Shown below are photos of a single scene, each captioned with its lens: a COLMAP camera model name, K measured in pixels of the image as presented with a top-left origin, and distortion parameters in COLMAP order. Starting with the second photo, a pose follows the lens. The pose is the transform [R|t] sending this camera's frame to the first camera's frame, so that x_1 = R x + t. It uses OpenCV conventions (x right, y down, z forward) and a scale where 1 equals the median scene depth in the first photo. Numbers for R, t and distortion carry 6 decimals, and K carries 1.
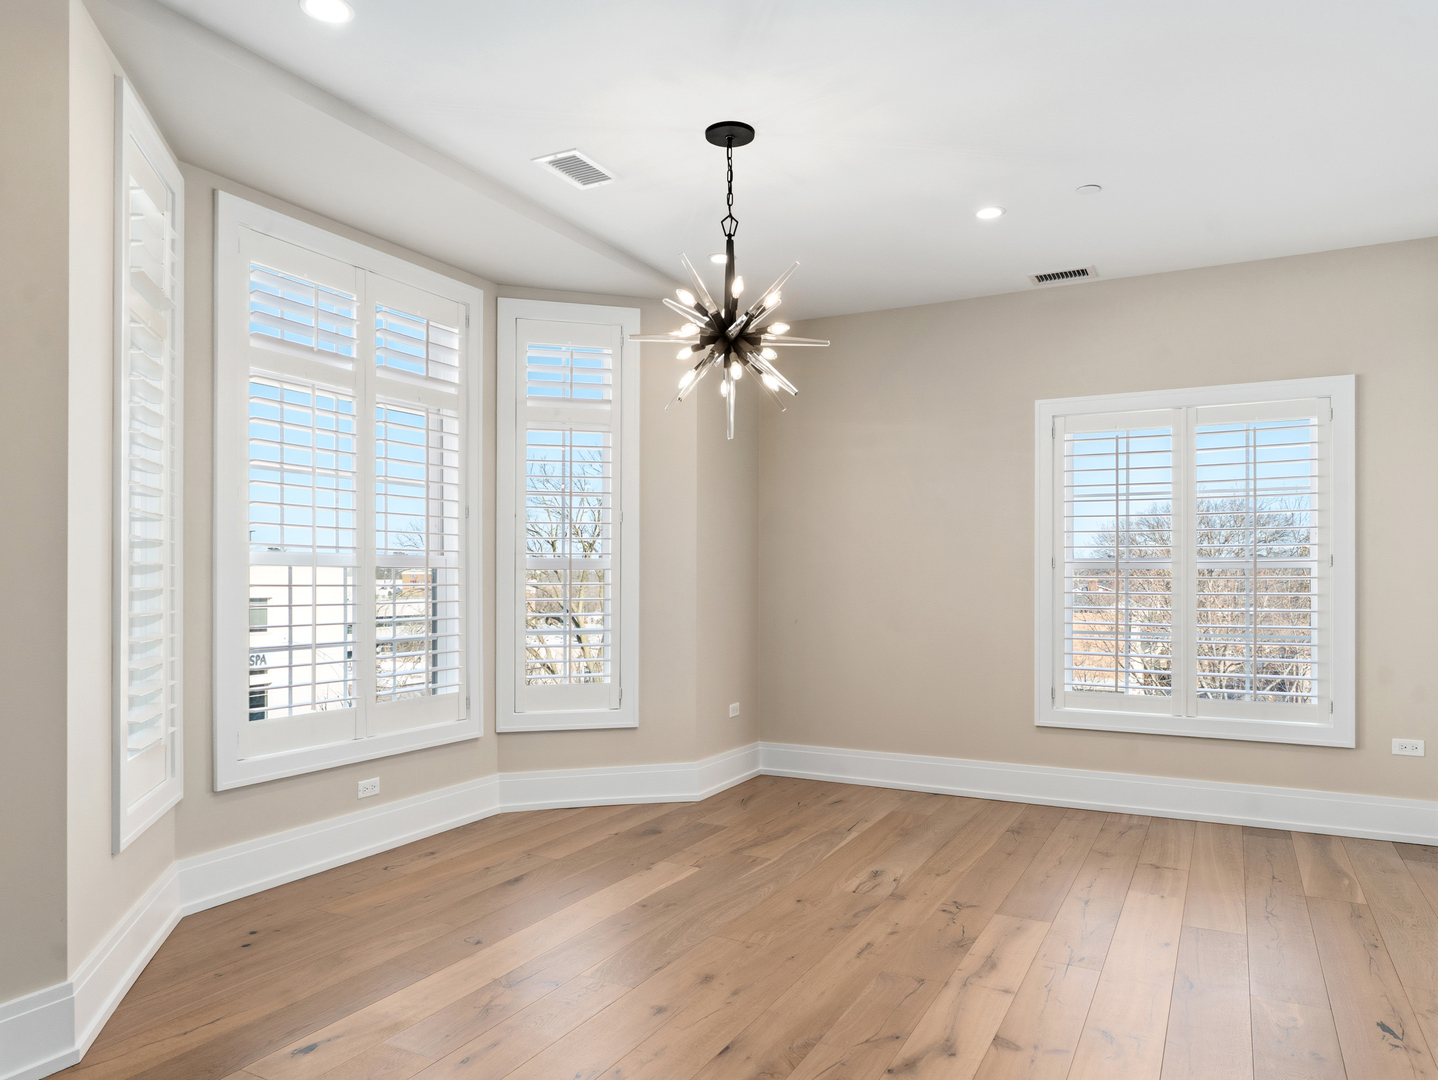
lens RADIAL K [[984.3, 0, 715.3], [0, 984.3, 571.1], [0, 0, 1]] dist [0.002055, 0.001369]
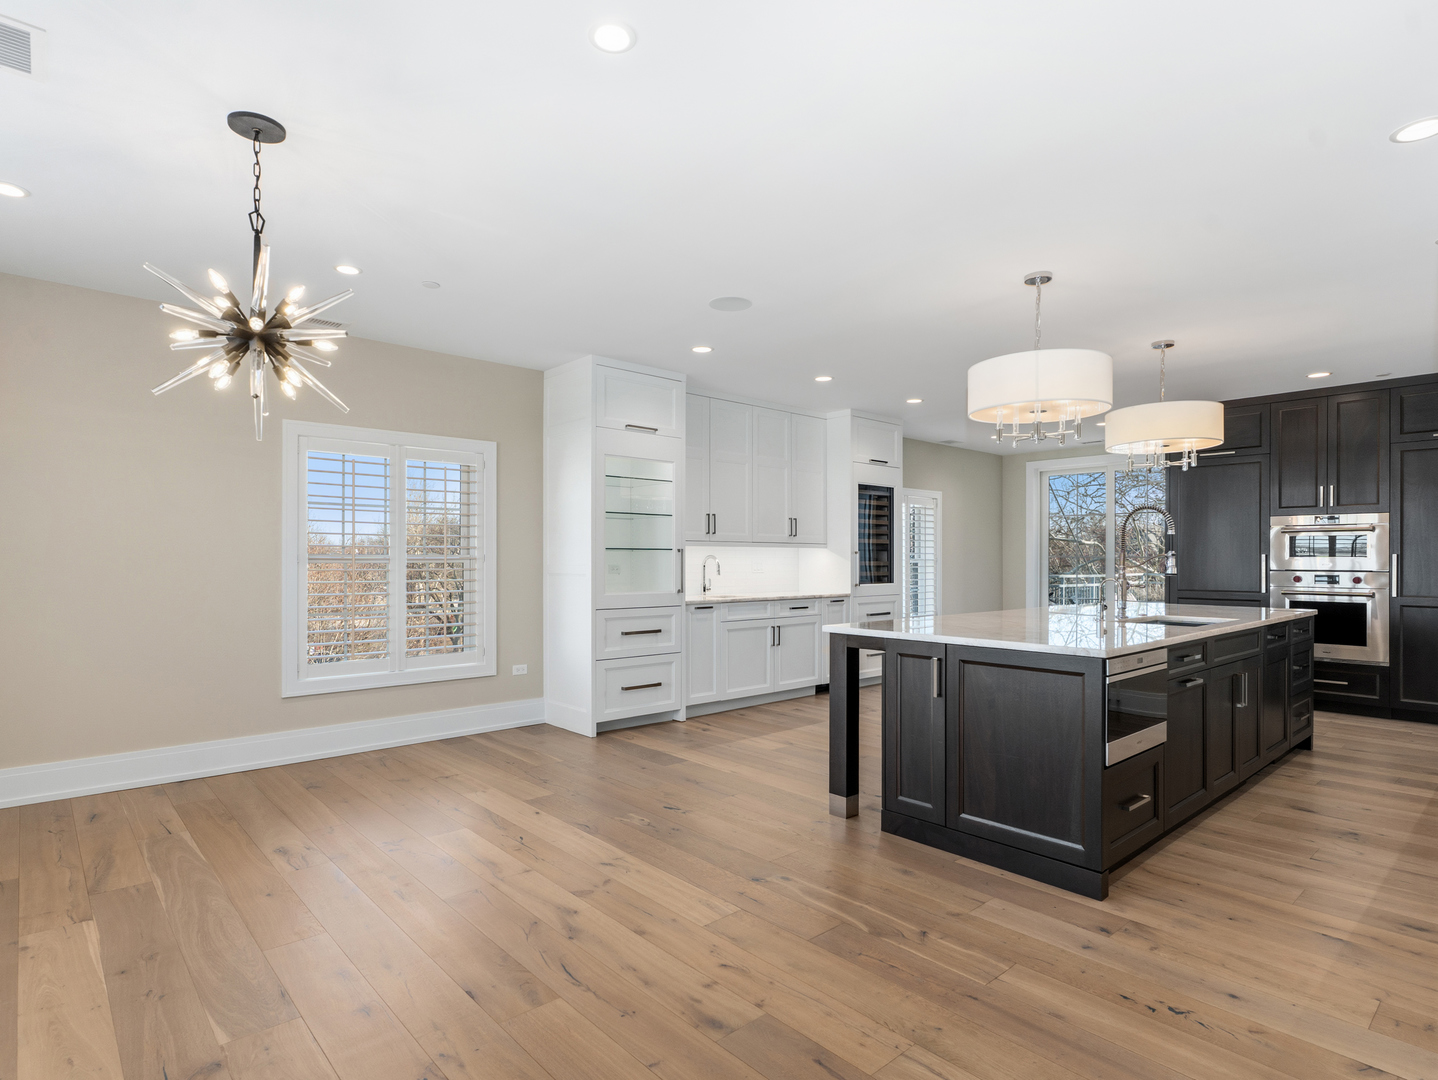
lens RADIAL K [[774.0, 0, 716.0], [0, 774.0, 551.3], [0, 0, 1]] dist [-0.000362, 0.000993]
pose [[0.340925, 0.008955, 0.940048, -0.412840], [-0.007487, 0.999949, -0.006811, -0.016315], [-0.940061, -0.004716, 0.340975, 0.231752]]
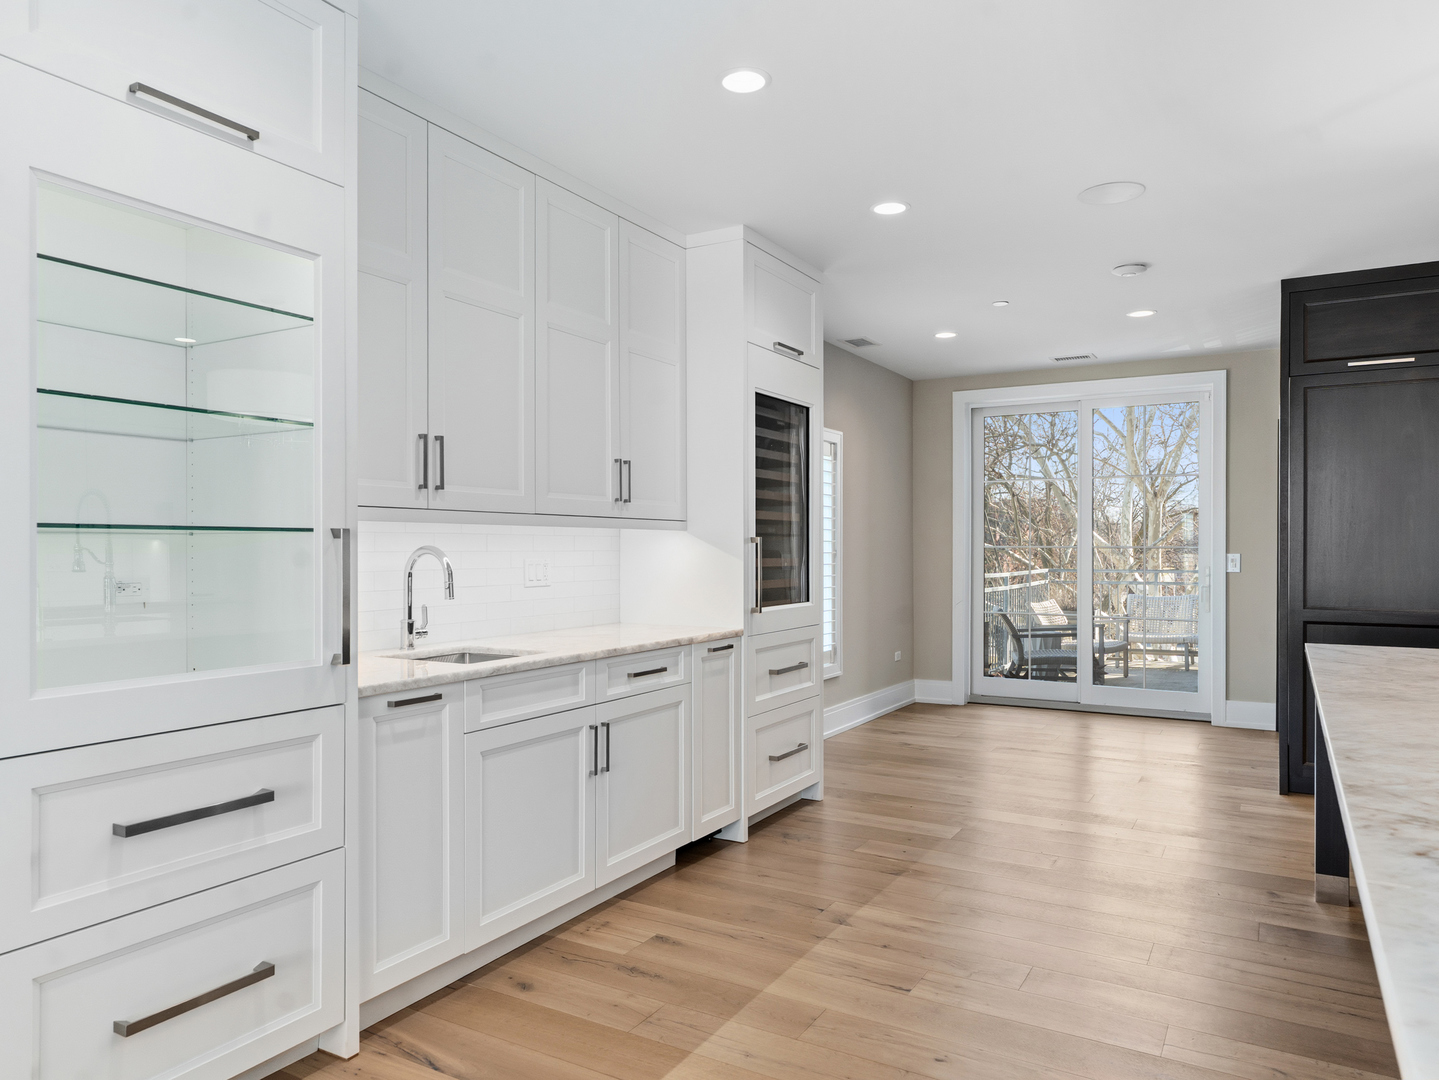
lens RADIAL K [[975.1, 0, 719.5], [0, 975.1, 540.0], [0, 0, 1]] dist [-0.007527, -0.000333]
pose [[0.036003, 0.006061, 0.999333, 0.267758], [-0.006251, 0.999963, -0.005840, -0.020863], [-0.999332, -0.006037, 0.036039, 0.506581]]
